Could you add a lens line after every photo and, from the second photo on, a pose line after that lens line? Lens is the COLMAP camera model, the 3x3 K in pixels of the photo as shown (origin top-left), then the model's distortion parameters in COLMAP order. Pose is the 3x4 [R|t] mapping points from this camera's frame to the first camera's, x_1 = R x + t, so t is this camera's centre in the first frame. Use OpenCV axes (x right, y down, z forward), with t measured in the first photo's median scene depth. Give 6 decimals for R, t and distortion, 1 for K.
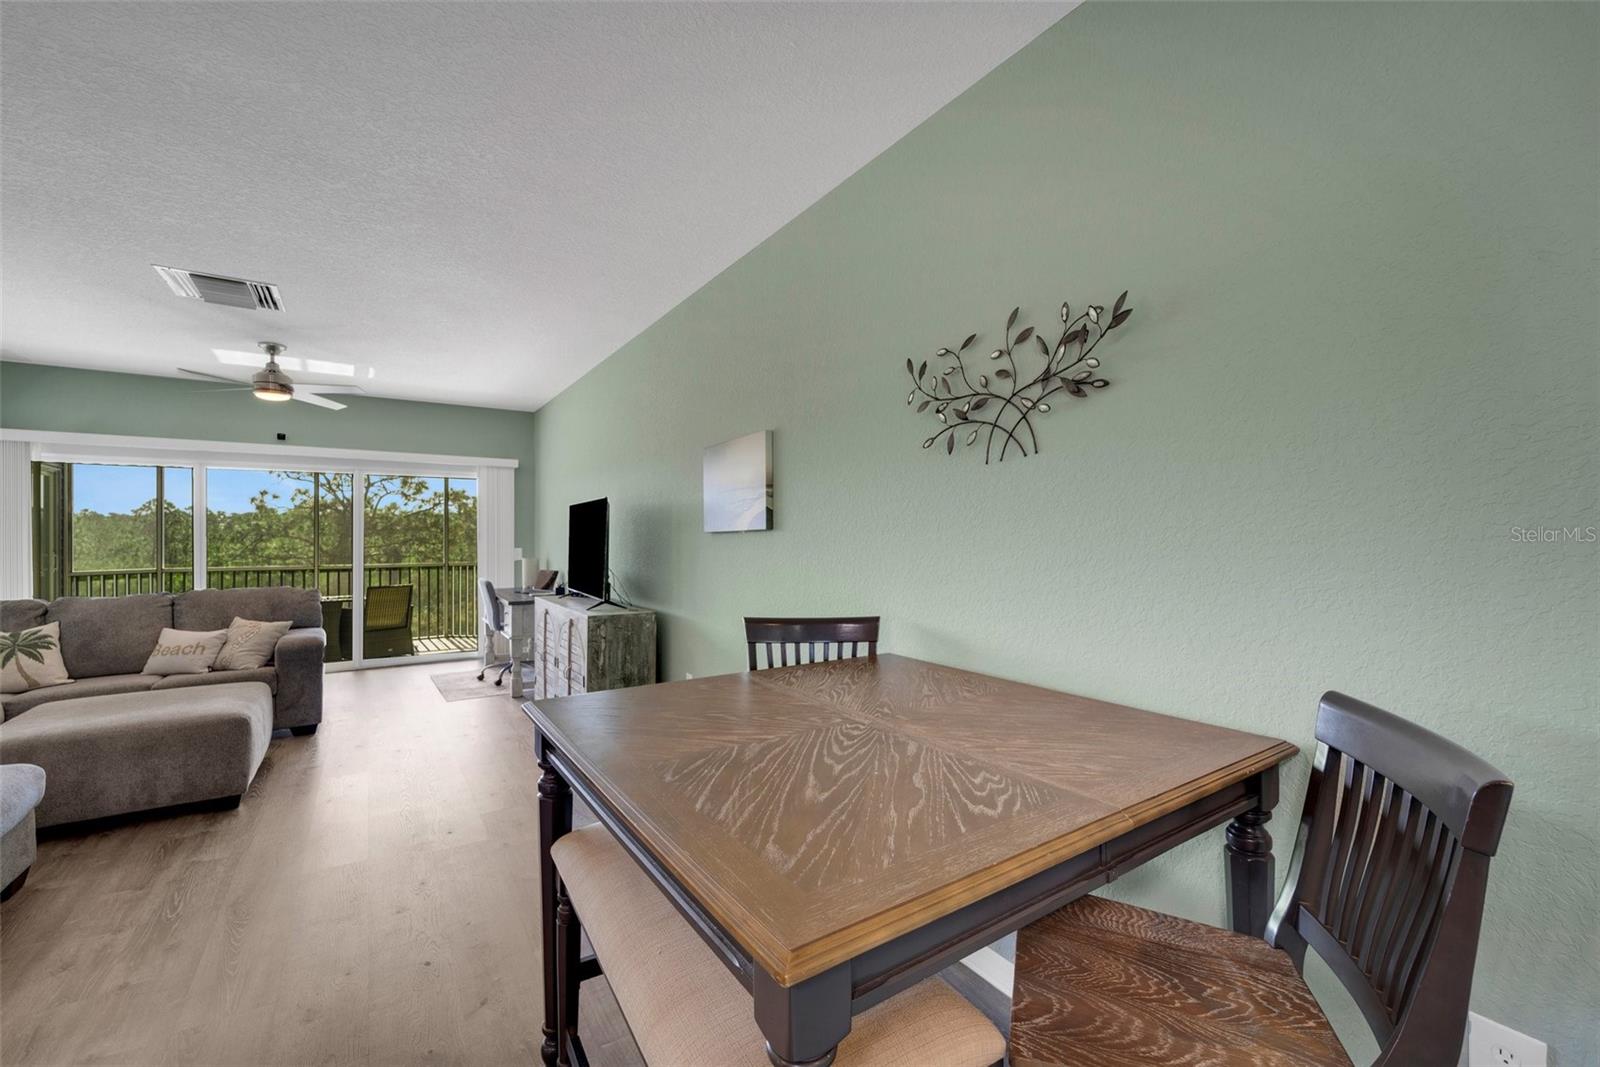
lens RADIAL K [[661.1, 0, 795.2], [0, 661.1, 534.4], [0, 0, 1]] dist [0.001988, -0.001441]
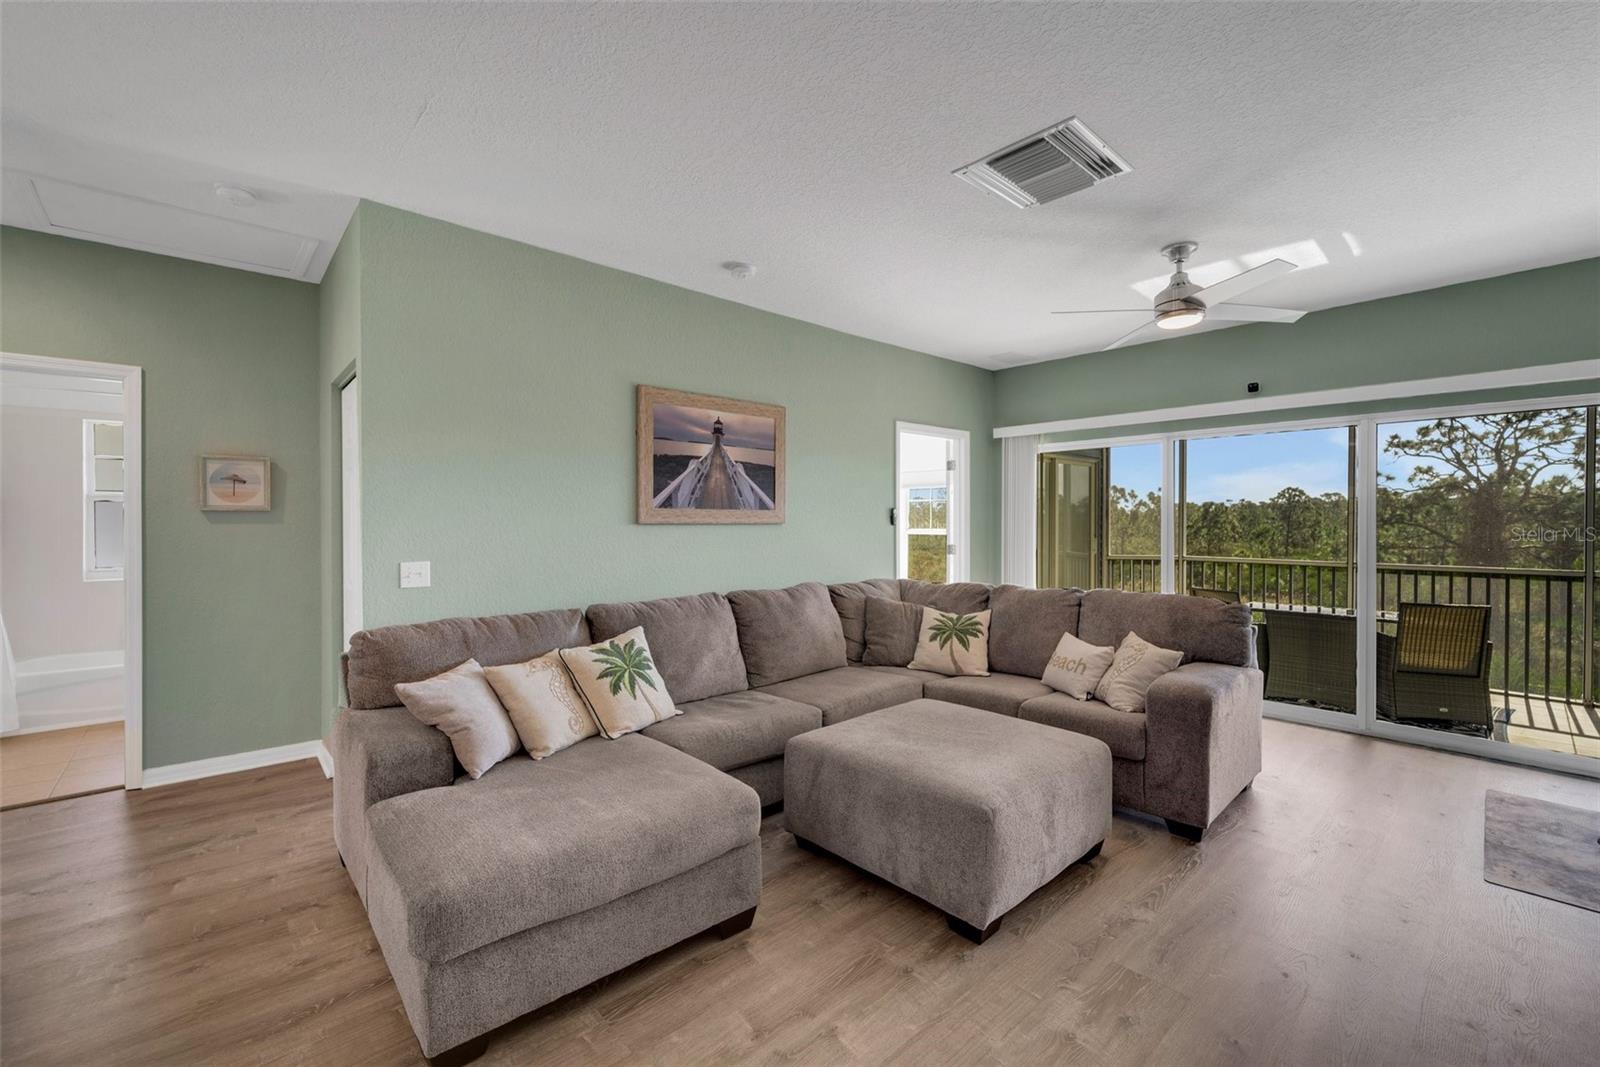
lens RADIAL K [[661.1, 0, 800.9], [0, 661.1, 532.6], [0, 0, 1]] dist [0.001988, -0.001441]
pose [[0.157194, 0.015822, -0.987441, -0.162668], [0.003159, 0.999858, 0.016524, -0.000470], [0.987563, -0.005717, 0.157122, 0.494600]]
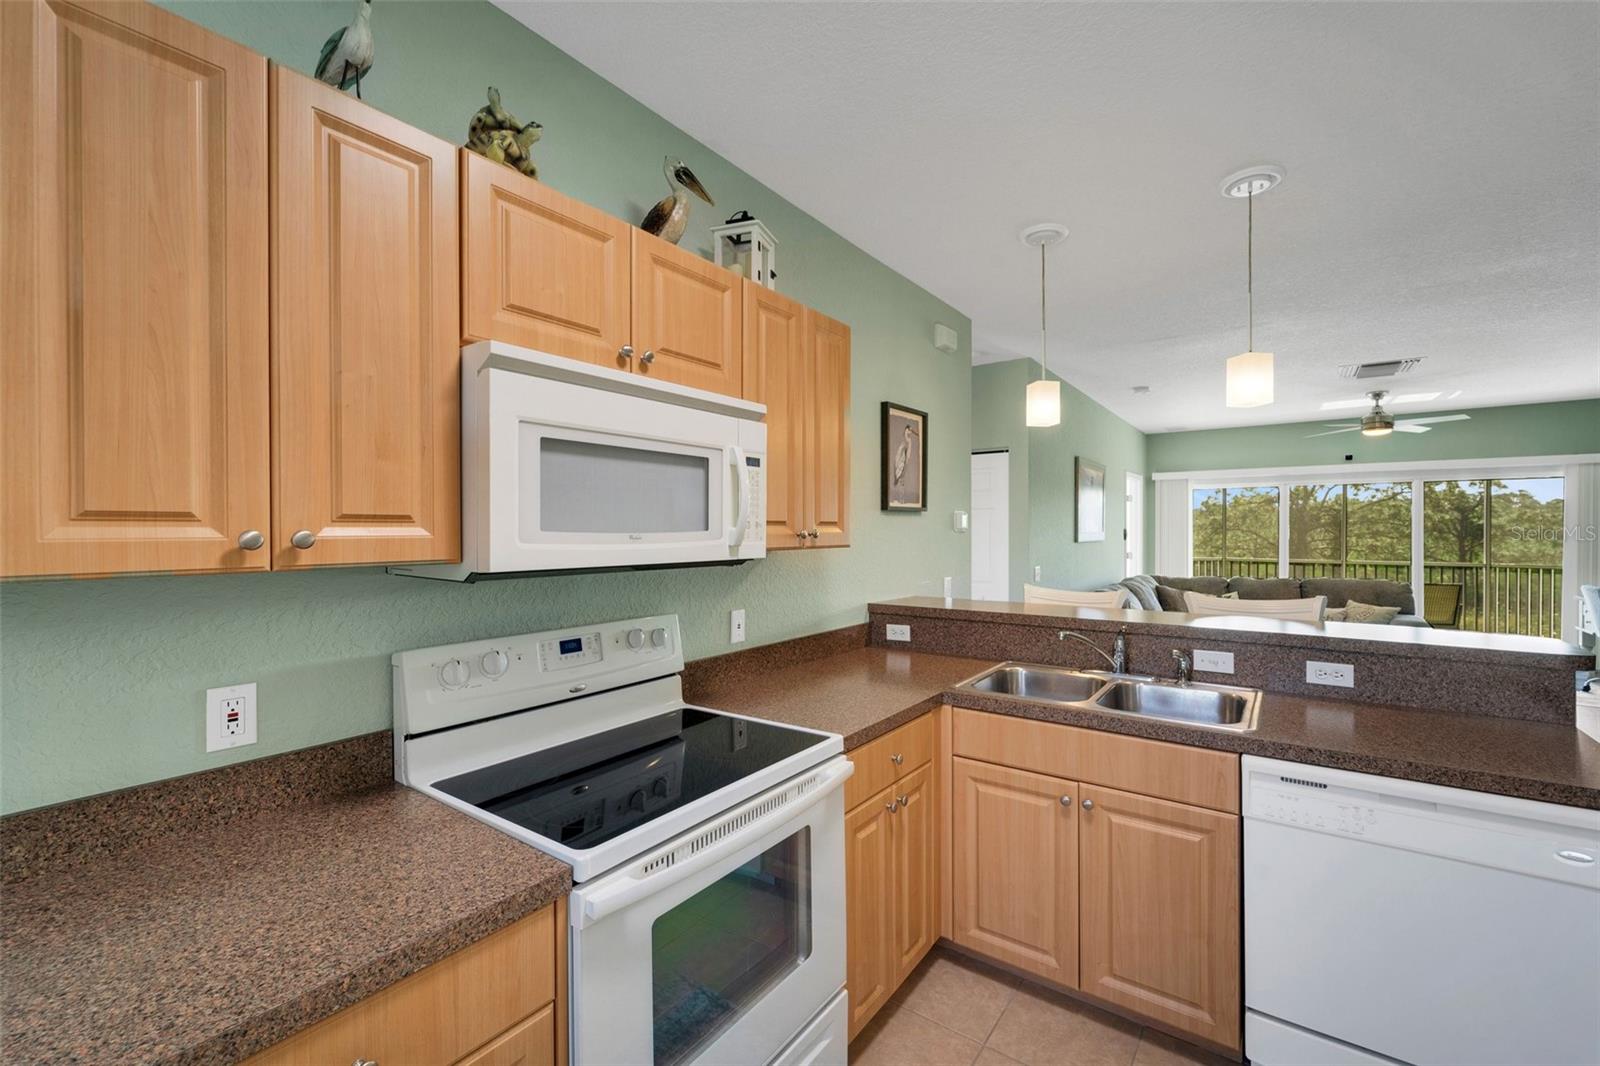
lens RADIAL K [[661.1, 0, 811.7], [0, 661.1, 533.4], [0, 0, 1]] dist [0.001988, -0.001441]
pose [[0.365248, 0.004535, -0.930899, 0.014294], [0.007086, 0.999946, 0.007652, -0.028384], [0.930883, -0.009392, 0.365196, -0.495467]]
